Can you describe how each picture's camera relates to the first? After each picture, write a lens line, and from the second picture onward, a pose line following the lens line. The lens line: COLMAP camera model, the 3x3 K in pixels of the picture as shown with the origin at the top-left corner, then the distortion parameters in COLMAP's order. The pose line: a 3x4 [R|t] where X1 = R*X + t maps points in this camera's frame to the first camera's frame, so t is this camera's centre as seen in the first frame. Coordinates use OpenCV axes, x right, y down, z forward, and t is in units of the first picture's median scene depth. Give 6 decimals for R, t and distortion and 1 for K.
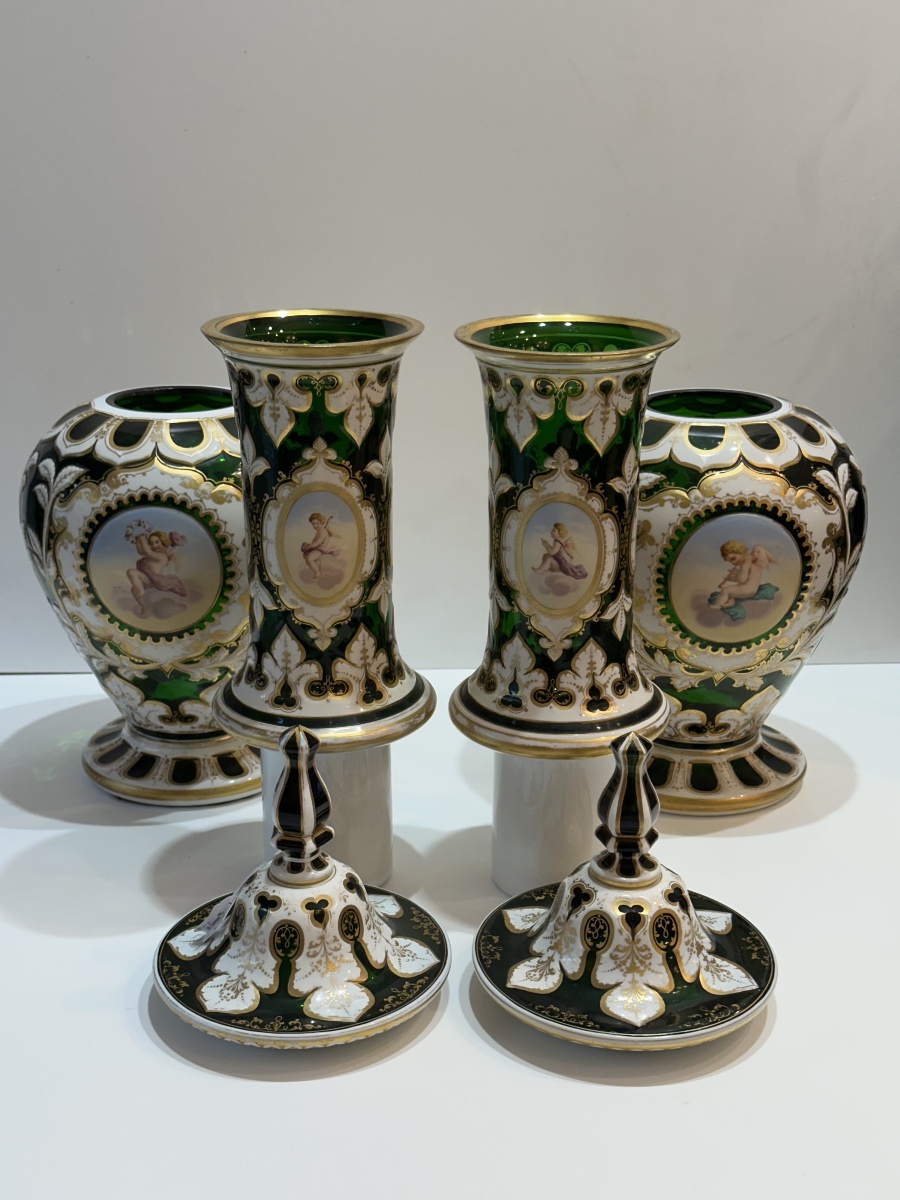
lens RADIAL K [[1680.1, 0, 447.8], [0, 1680.1, 608.3], [0, 0, 1]] dist [0.159520, -0.163874]
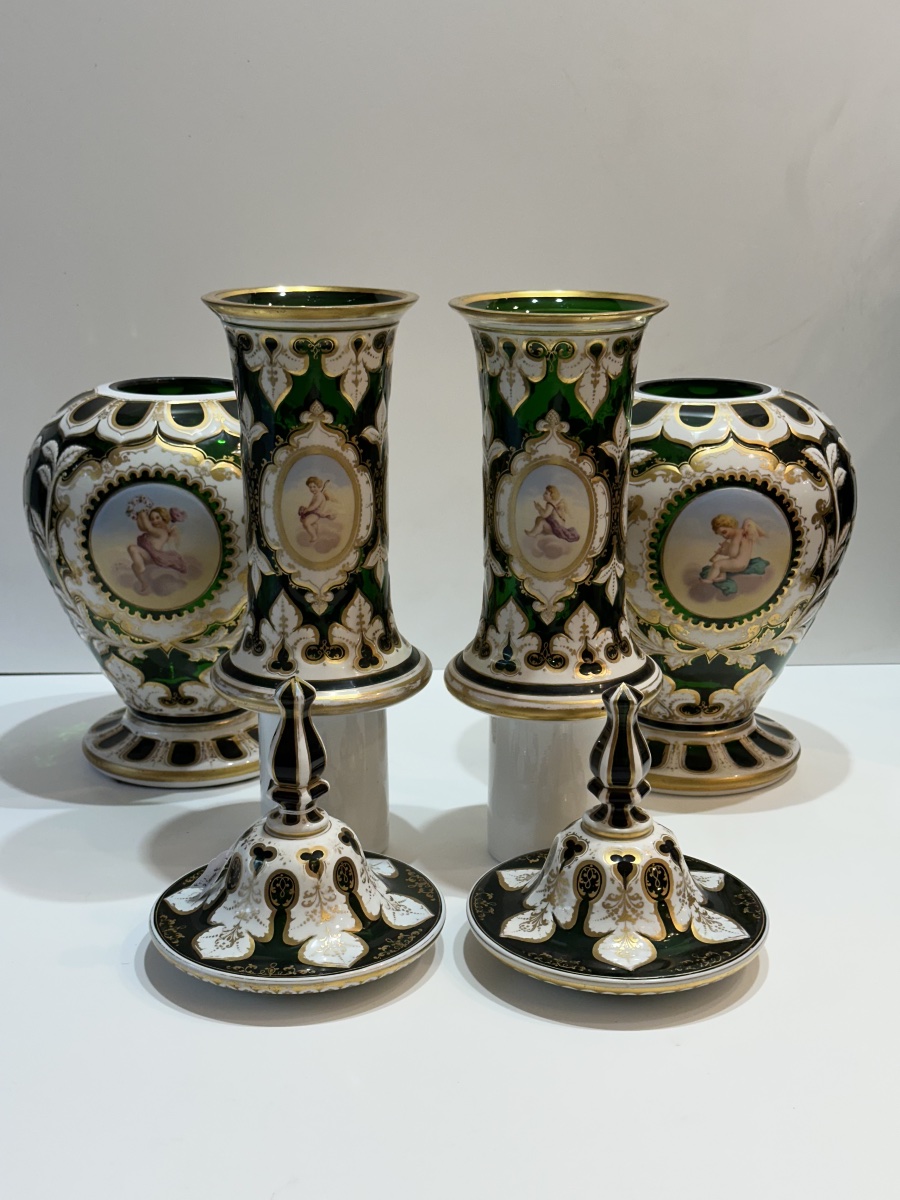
lens RADIAL K [[1680.1, 0, 447.8], [0, 1680.1, 608.3], [0, 0, 1]] dist [0.159520, -0.163874]
pose [[0.999992, -0.000816, -0.003822, 0.007090], [0.000619, 0.998679, -0.051383, 0.073627], [0.003859, 0.051380, 0.998672, -0.013897]]
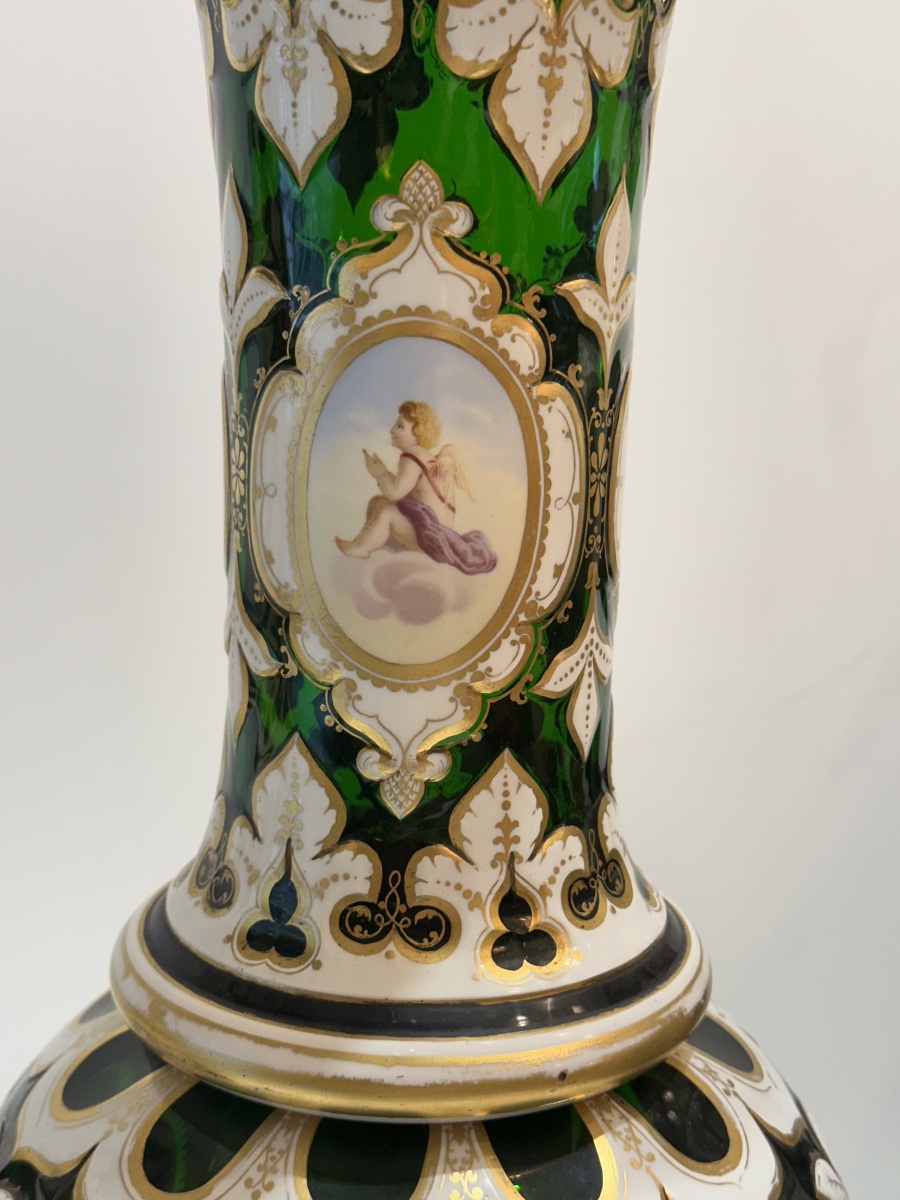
lens RADIAL K [[1680.1, 0, 447.8], [0, 1680.1, 608.3], [0, 0, 1]] dist [0.159520, -0.163874]
pose [[0.996612, 0.013814, 0.081082, 0.044340], [-0.002617, 0.990622, -0.136607, 0.035985], [-0.082209, 0.135931, 0.987302, 0.649565]]
